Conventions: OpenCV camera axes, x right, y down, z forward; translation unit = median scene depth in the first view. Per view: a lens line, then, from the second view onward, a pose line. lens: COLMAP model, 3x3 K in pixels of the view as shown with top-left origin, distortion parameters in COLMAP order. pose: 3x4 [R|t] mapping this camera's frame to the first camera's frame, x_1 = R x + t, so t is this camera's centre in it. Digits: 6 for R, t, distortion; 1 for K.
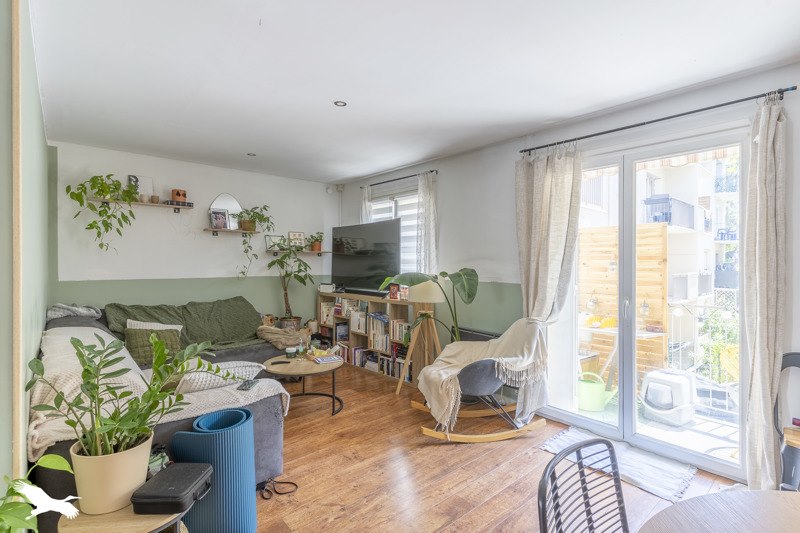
lens RADIAL K [[387.1, 0, 419.6], [0, 387.1, 258.4], [0, 0, 1]] dist [0.029463, -0.000340]
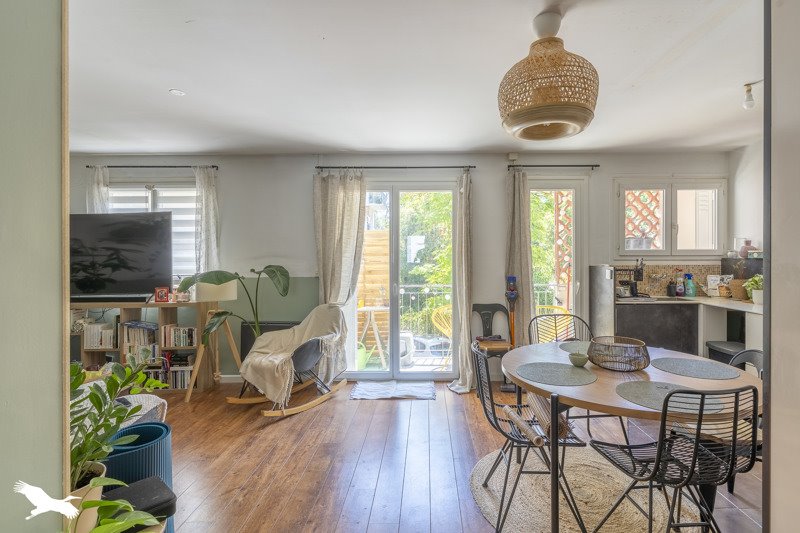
lens RADIAL K [[387.1, 0, 419.6], [0, 387.1, 258.4], [0, 0, 1]] dist [0.029463, -0.000340]
pose [[0.678915, -0.006615, 0.734187, -0.401018], [0.005349, 0.999977, 0.004063, 0.005003], [-0.734197, 0.001169, 0.678935, -0.052018]]
